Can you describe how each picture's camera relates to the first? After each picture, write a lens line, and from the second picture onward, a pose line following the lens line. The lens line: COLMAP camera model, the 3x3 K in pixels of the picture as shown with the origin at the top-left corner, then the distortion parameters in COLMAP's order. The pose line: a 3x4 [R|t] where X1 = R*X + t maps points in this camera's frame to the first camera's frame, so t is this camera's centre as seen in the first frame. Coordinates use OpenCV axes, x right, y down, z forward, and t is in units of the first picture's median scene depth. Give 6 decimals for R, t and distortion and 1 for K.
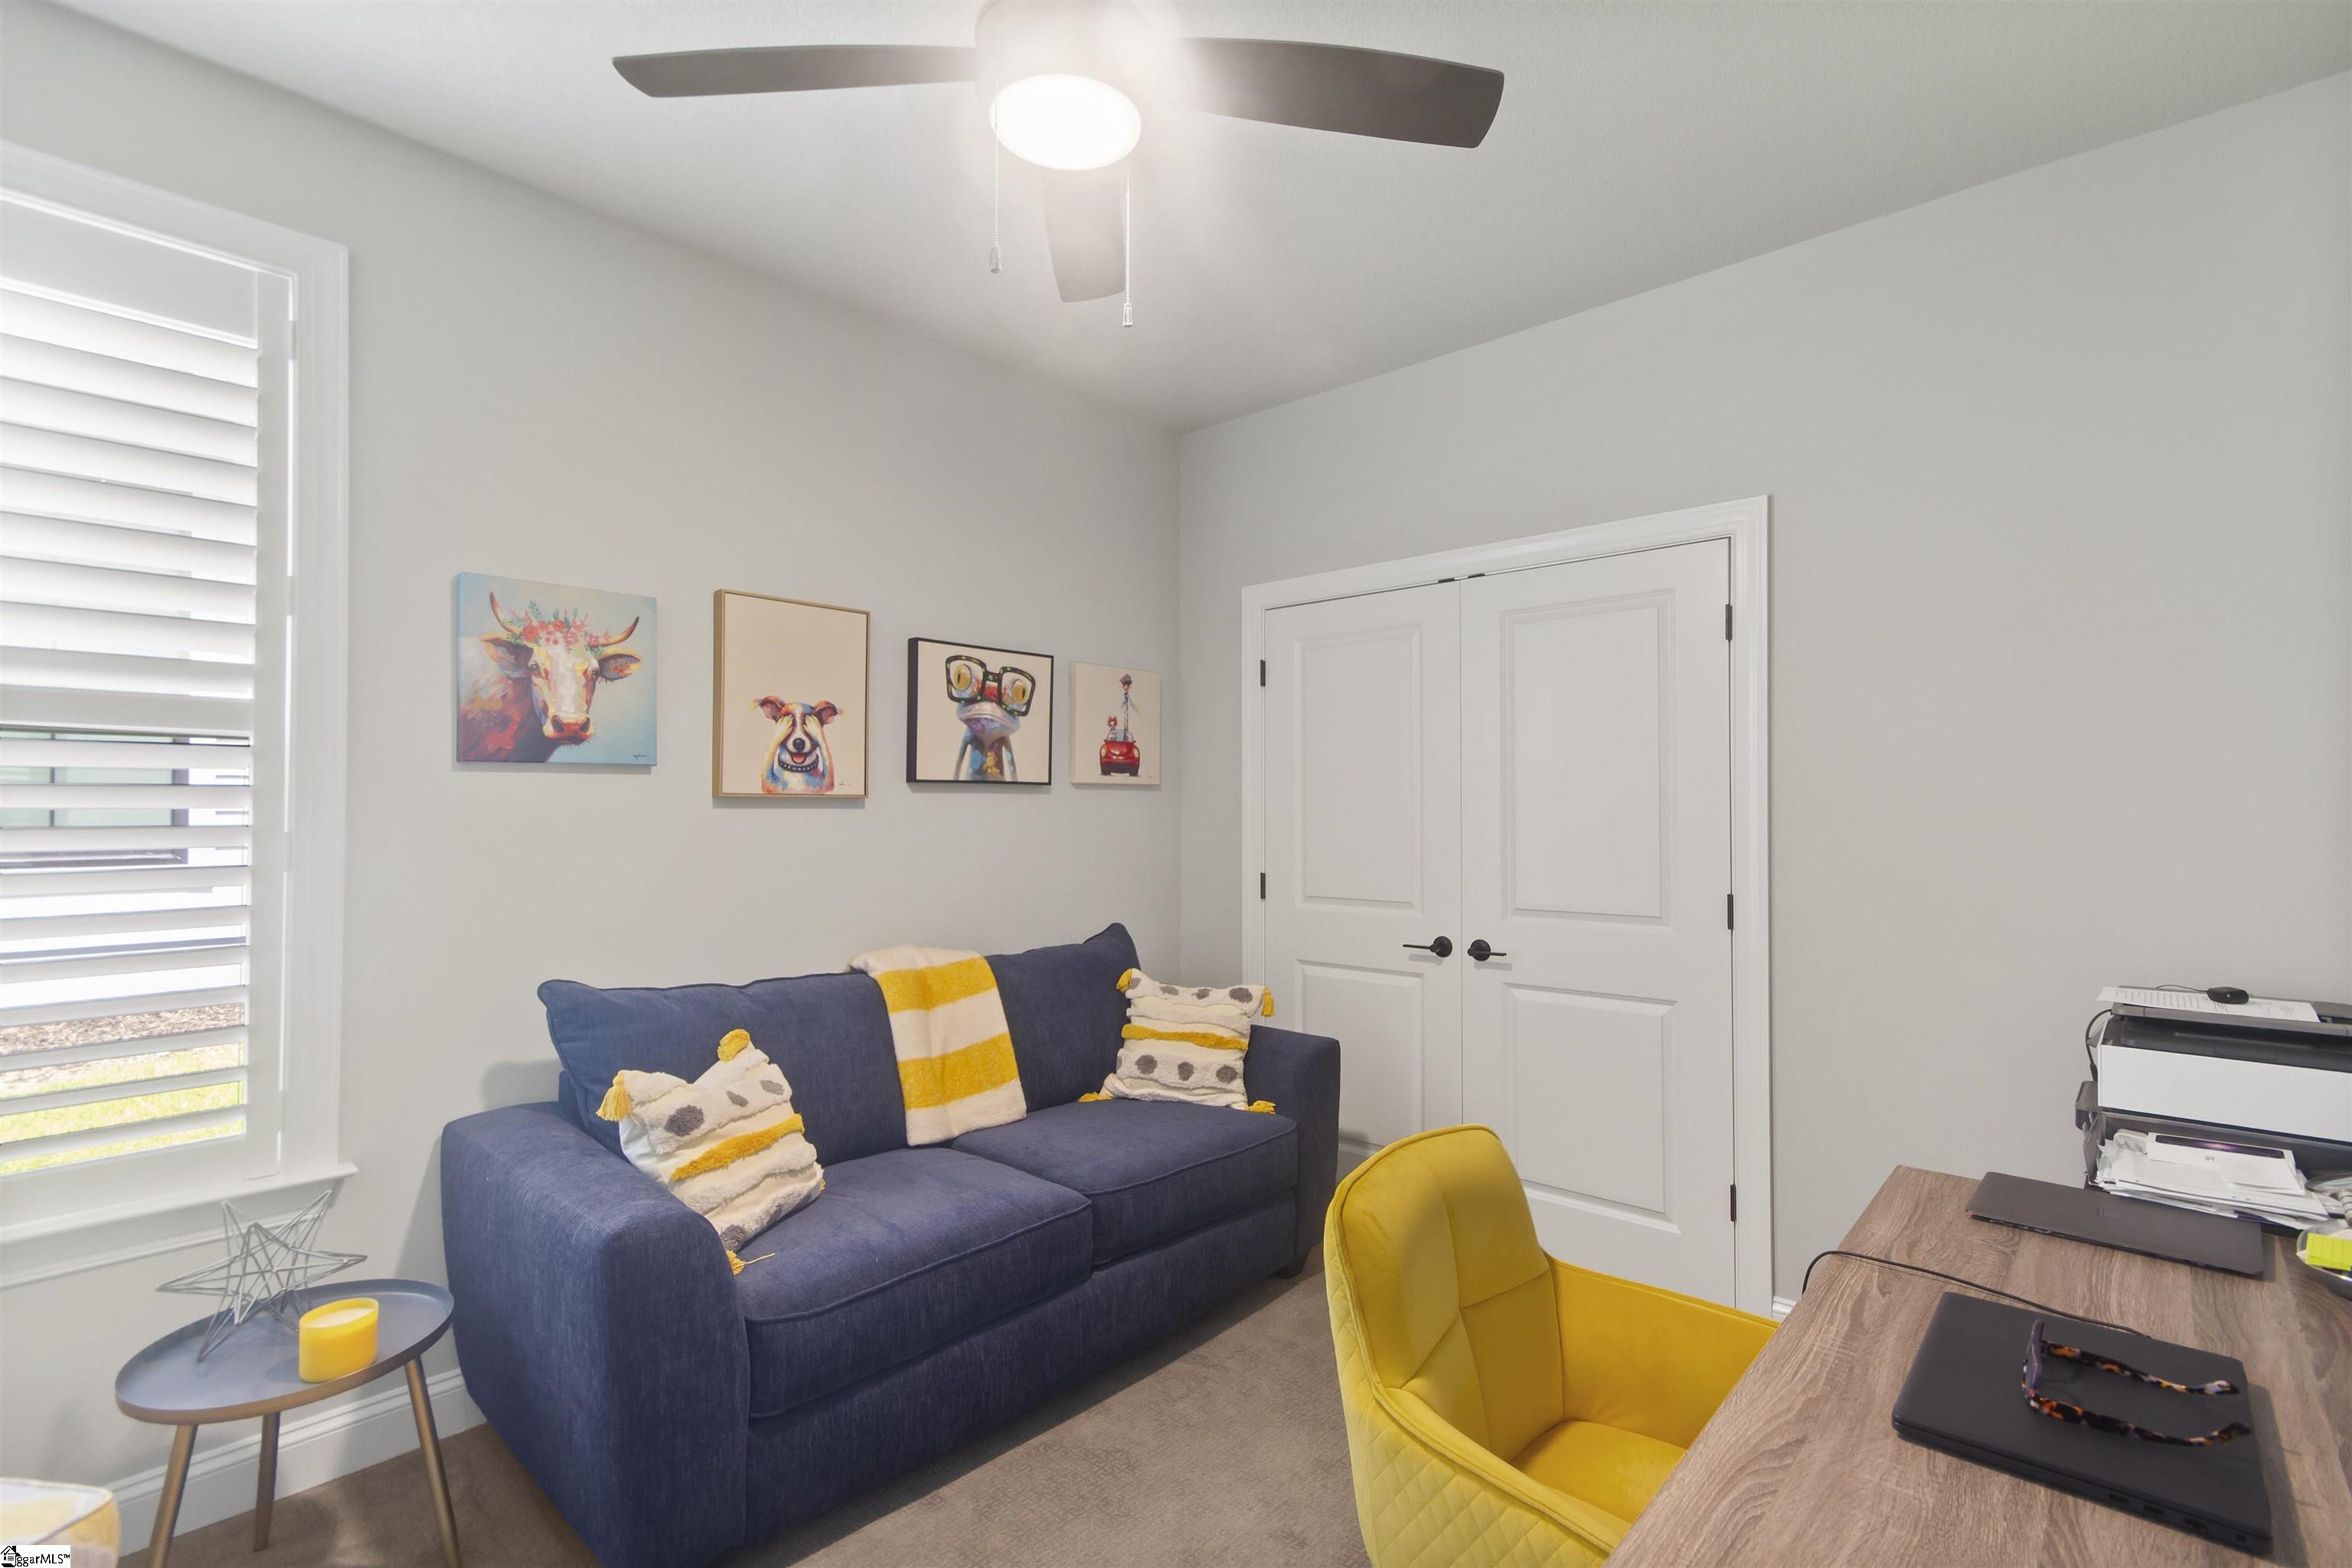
lens RADIAL K [[1097.3, 0, 1184.3], [0, 1097.3, 781.2], [0, 0, 1]] dist [-0.001197, 0.012552]
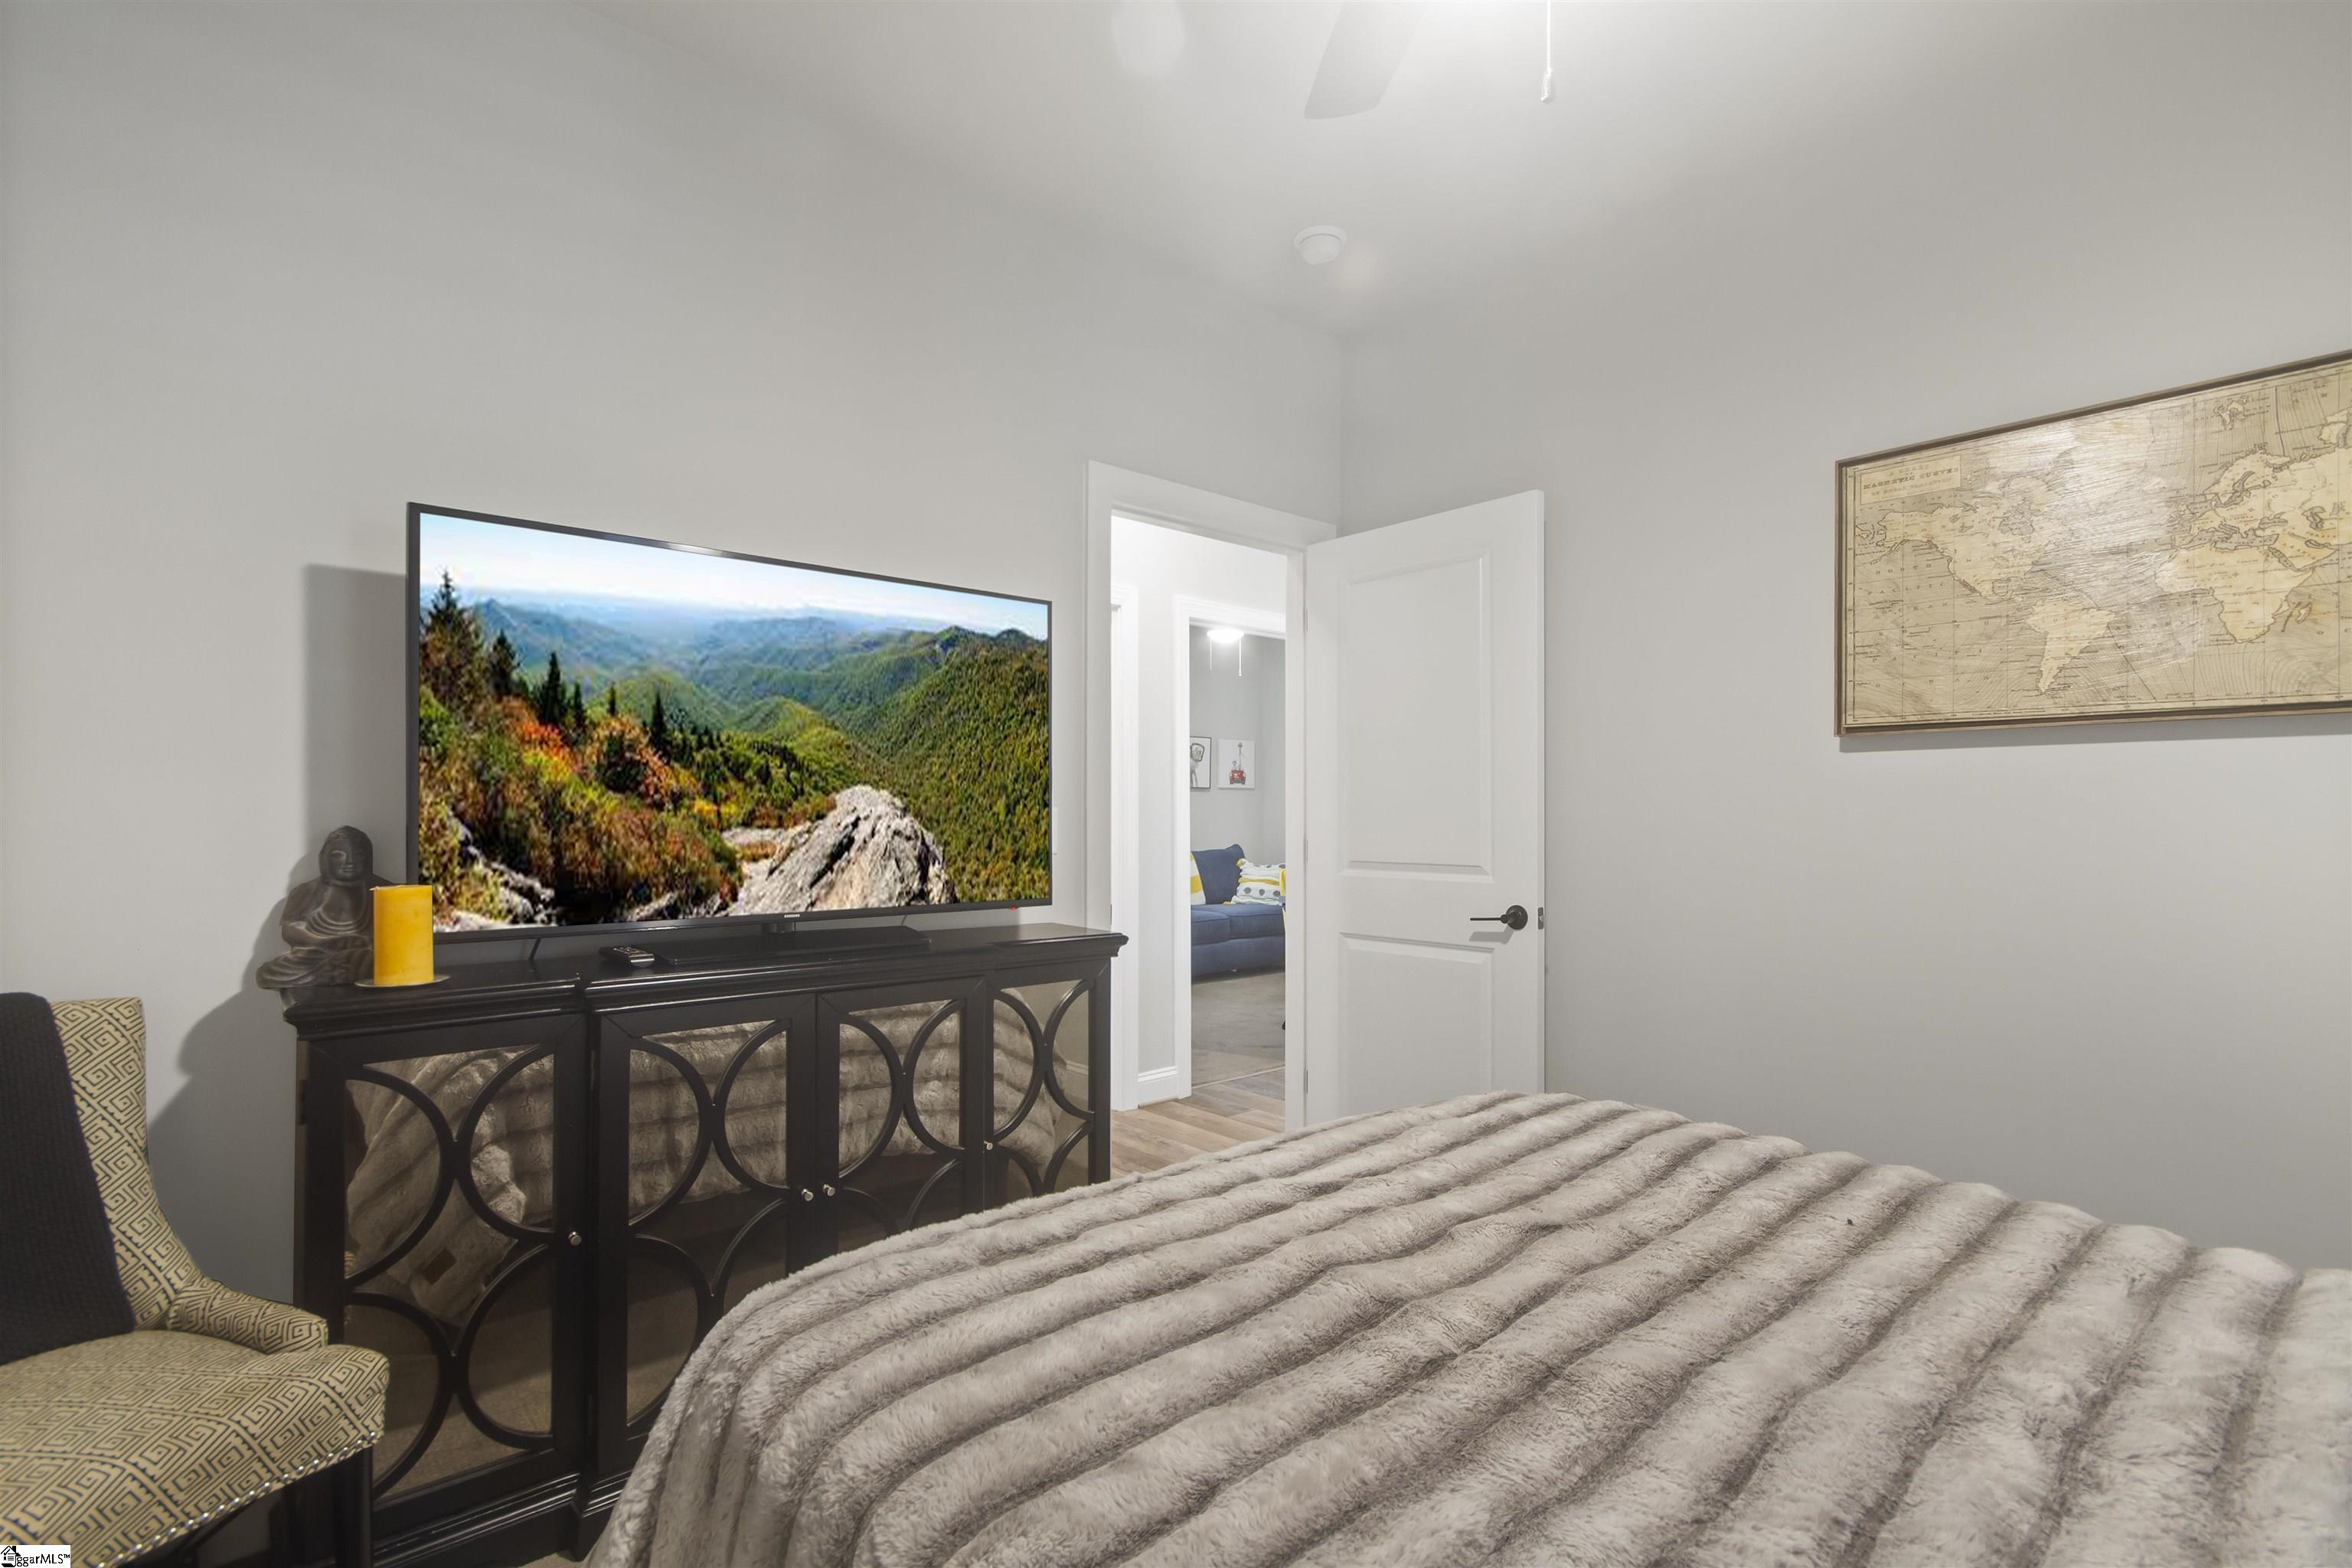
lens RADIAL K [[1097.3, 0, 1184.3], [0, 1097.3, 781.2], [0, 0, 1]] dist [-0.001197, 0.012552]
pose [[0.994531, -0.001903, -0.104426, 0.089668], [0.002381, 0.999987, 0.004451, -0.026240], [0.104417, -0.004676, 0.994523, -1.649884]]
